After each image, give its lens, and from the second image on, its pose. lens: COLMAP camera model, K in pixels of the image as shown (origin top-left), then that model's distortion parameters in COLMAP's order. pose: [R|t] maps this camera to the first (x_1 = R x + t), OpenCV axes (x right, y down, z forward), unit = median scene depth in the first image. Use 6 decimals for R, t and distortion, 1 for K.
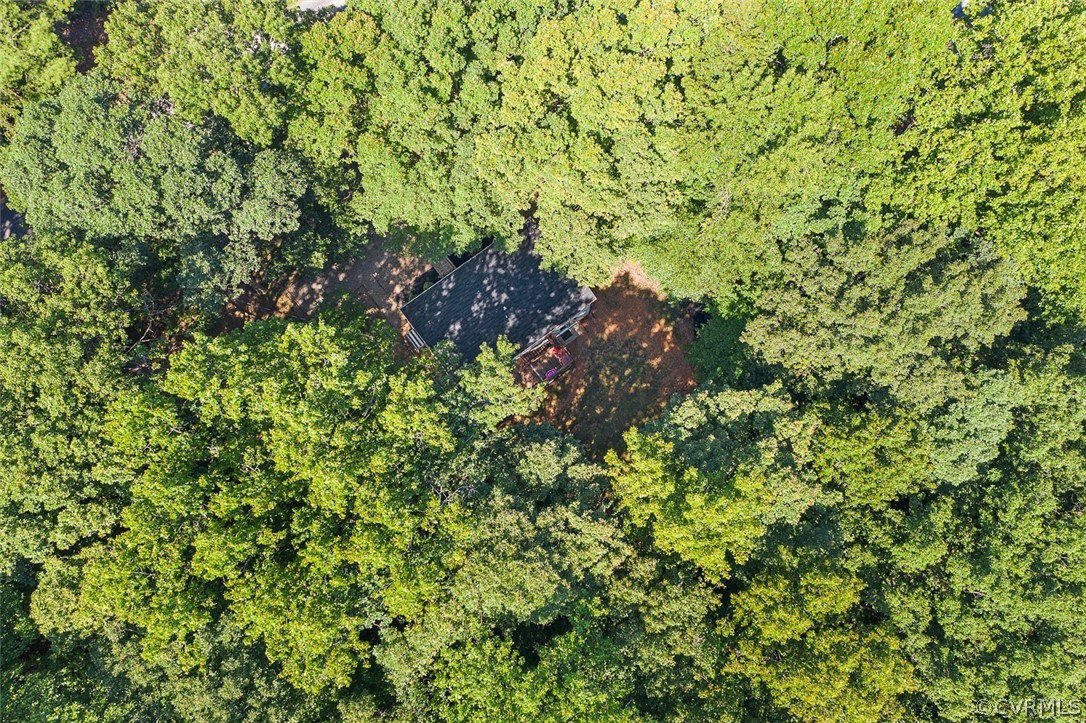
lens RADIAL K [[844.8, 0, 543.0], [0, 844.8, 361.5], [0, 0, 1]] dist [-0.029703, 0.019662]
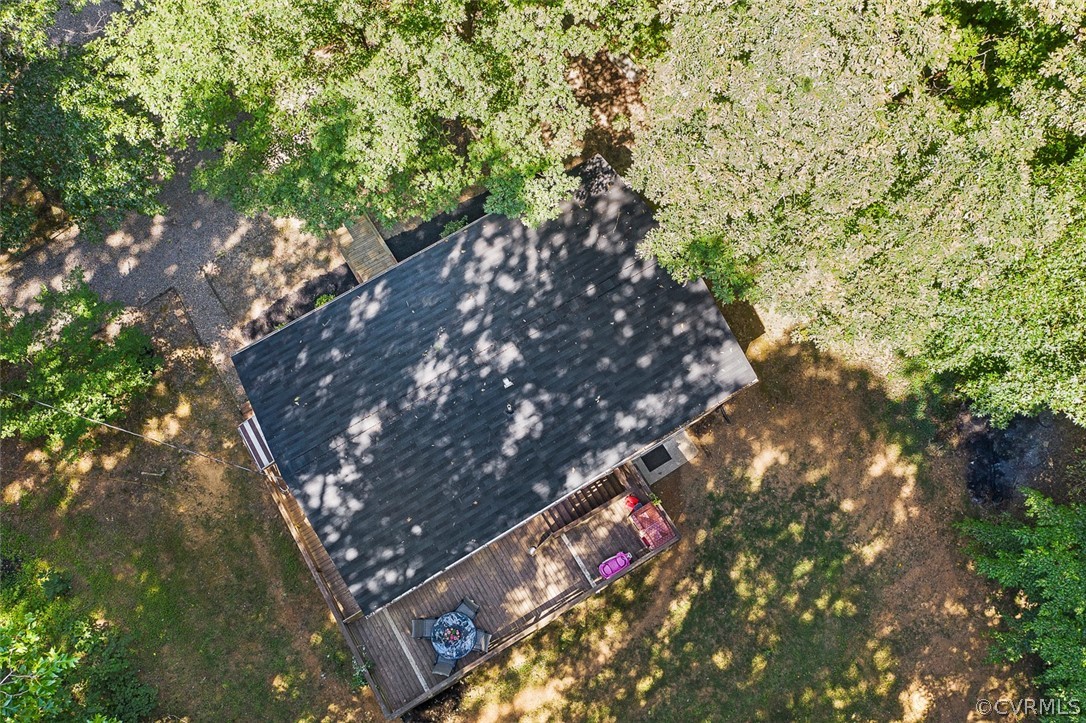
lens RADIAL K [[844.8, 0, 543.0], [0, 844.8, 361.5], [0, 0, 1]] dist [-0.029703, 0.019662]
pose [[0.994027, 0.099828, -0.044107, -0.014512], [-0.102316, 0.993043, -0.058285, -0.050622], [0.037982, 0.062449, 0.997325, 0.602257]]
